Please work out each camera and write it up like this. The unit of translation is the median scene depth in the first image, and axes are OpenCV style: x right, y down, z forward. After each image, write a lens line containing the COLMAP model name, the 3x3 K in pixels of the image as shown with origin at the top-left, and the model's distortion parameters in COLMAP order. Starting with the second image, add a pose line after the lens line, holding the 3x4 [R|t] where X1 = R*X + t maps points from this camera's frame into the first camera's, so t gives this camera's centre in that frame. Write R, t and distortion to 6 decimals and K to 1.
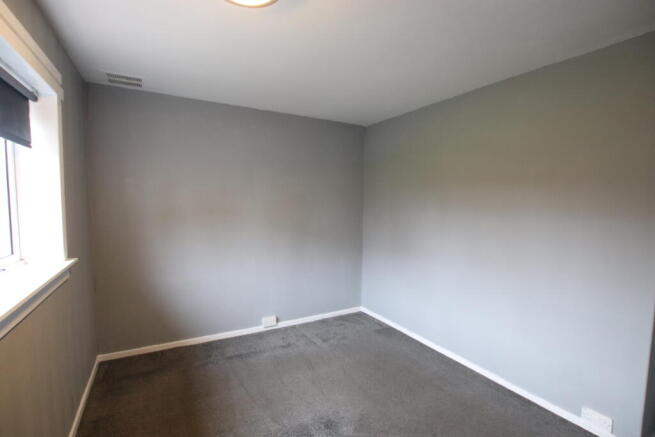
lens RADIAL K [[305.9, 0, 328.4], [0, 305.9, 224.8], [0, 0, 1]] dist [-0.002027, -0.000045]
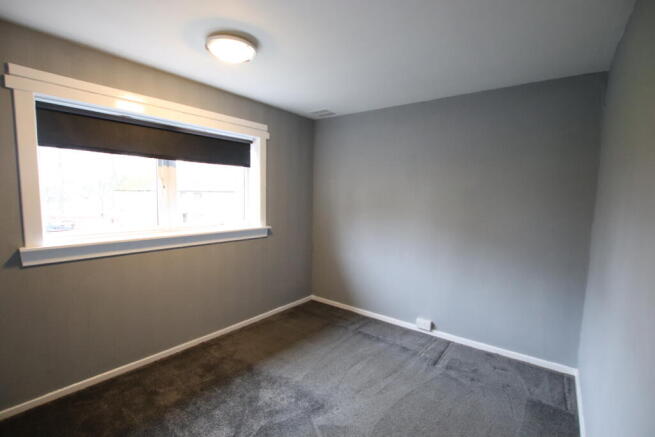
lens RADIAL K [[305.9, 0, 328.4], [0, 305.9, 224.8], [0, 0, 1]] dist [-0.002027, -0.000045]
pose [[0.403692, 0.084847, -0.910952, 0.575625], [-0.087673, 0.994696, 0.053794, -0.016672], [0.910685, 0.058150, 0.408989, 0.356157]]
